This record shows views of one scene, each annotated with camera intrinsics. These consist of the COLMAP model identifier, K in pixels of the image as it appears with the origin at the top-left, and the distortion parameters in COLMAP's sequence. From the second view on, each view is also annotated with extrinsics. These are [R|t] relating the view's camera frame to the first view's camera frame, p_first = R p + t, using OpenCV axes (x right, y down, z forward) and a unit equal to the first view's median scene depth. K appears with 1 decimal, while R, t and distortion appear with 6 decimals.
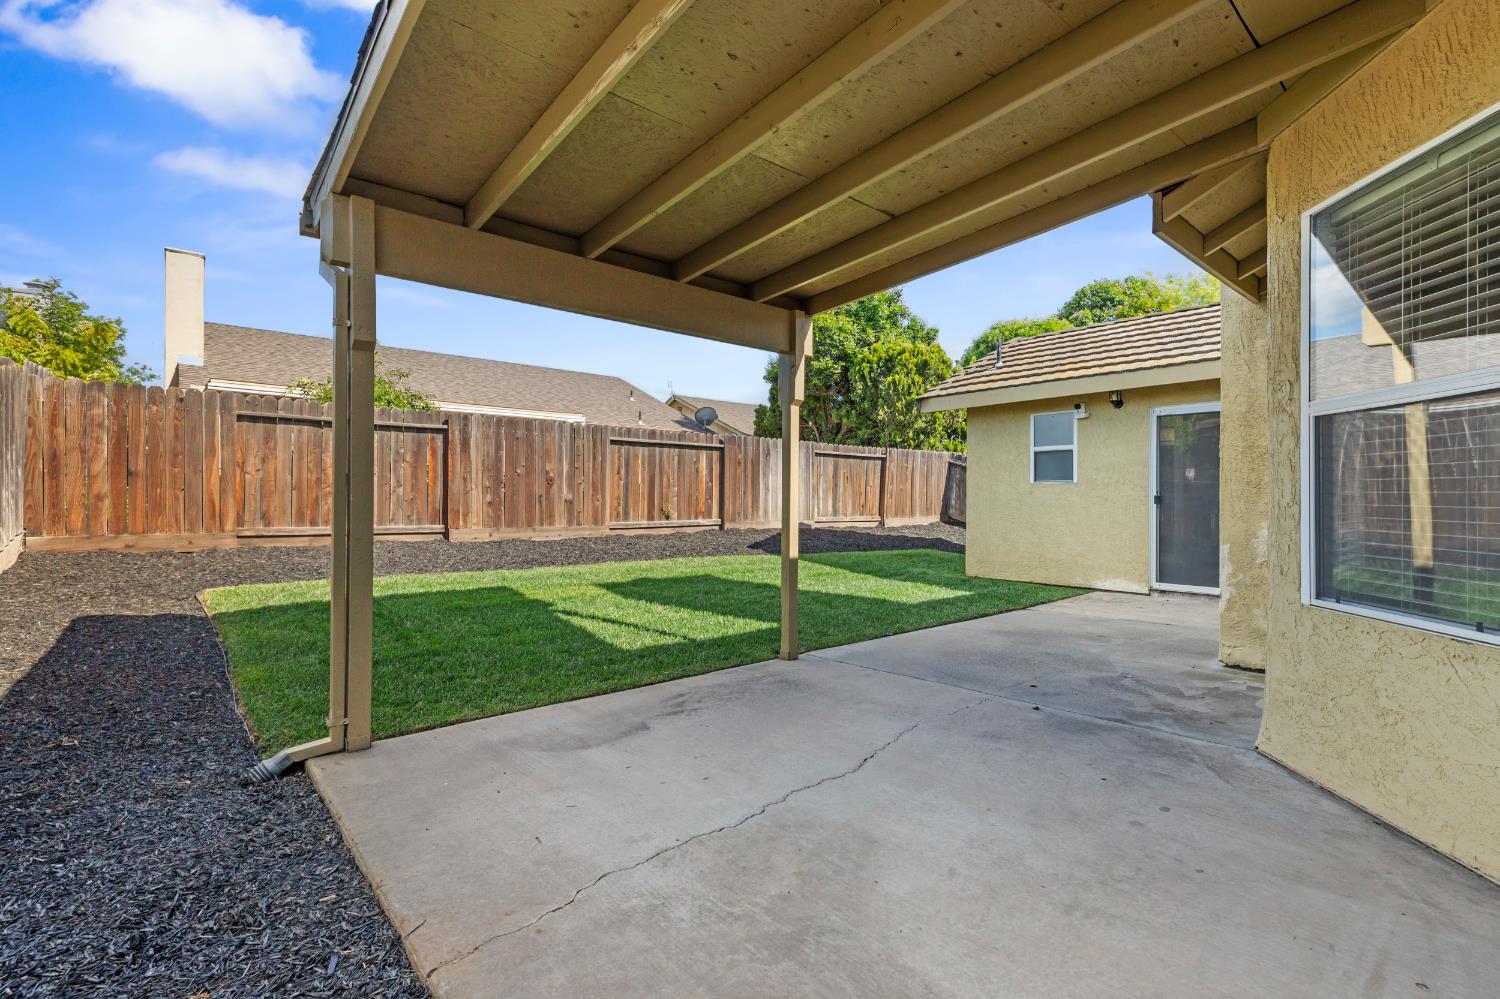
lens RADIAL K [[683.3, 0, 750.2], [0, 683.3, 497.7], [0, 0, 1]] dist [0.002443, 0.000314]
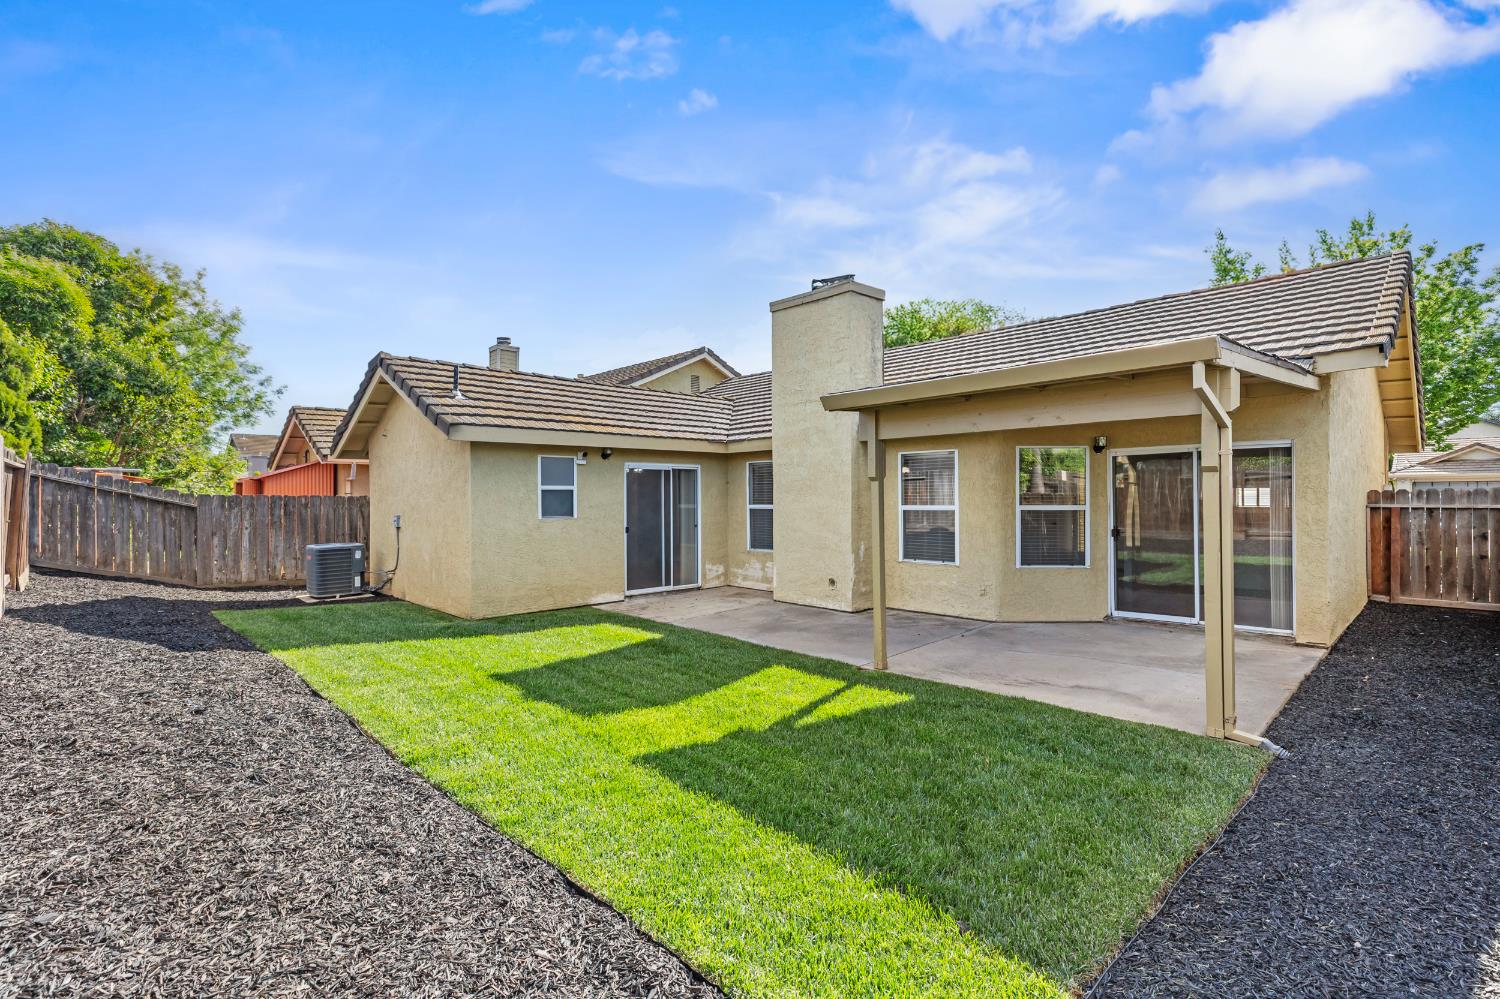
lens RADIAL K [[683.3, 0, 750.1], [0, 683.3, 497.1], [0, 0, 1]] dist [0.002443, 0.000314]
pose [[-0.103550, 0.005201, 0.994611, -0.731371], [0.008829, 0.999952, -0.004309, -0.050808], [-0.994585, 0.008335, -0.103591, 0.819847]]
